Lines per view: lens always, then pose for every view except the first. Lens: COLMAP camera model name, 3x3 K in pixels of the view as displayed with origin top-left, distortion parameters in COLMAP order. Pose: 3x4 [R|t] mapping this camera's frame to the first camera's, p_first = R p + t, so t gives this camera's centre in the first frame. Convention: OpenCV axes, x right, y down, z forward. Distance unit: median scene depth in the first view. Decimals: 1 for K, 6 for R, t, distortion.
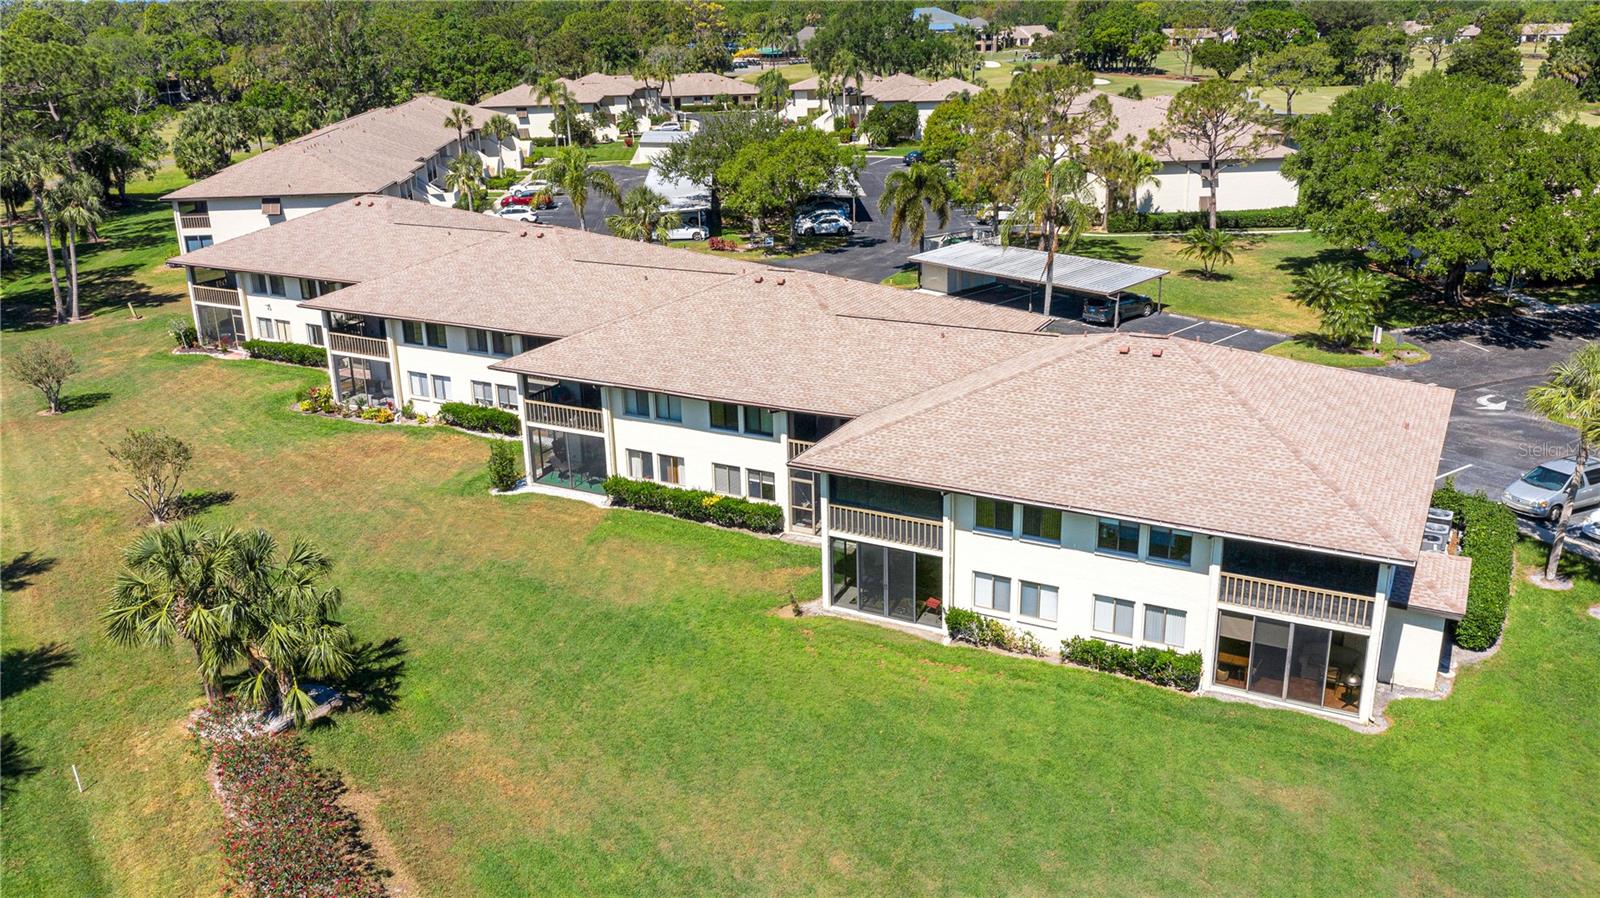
lens RADIAL K [[1283.3, 0, 800.0], [0, 1283.3, 449.0], [0, 0, 1]] dist [-0.004751, -0.004912]
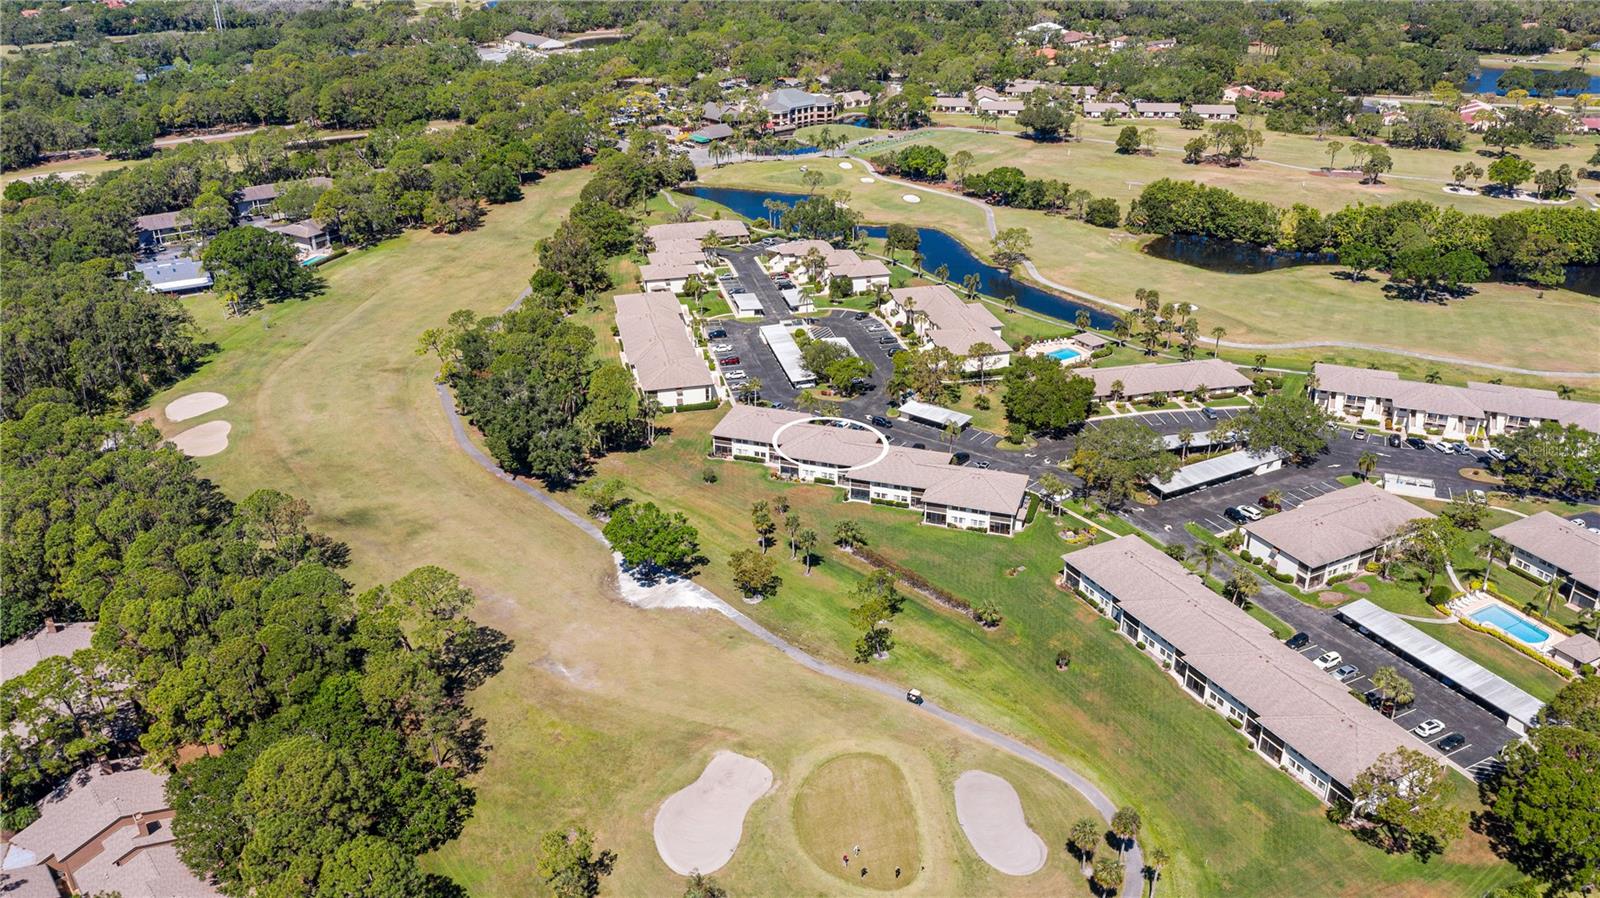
lens RADIAL K [[1283.3, 0, 800.0], [0, 1283.3, 449.0], [0, 0, 1]] dist [-0.004751, -0.004912]
pose [[0.981875, -0.064198, 0.178327, -1.559428], [0.040401, 0.990156, 0.134012, -1.017359], [-0.185175, -0.124379, 0.974803, -4.548467]]
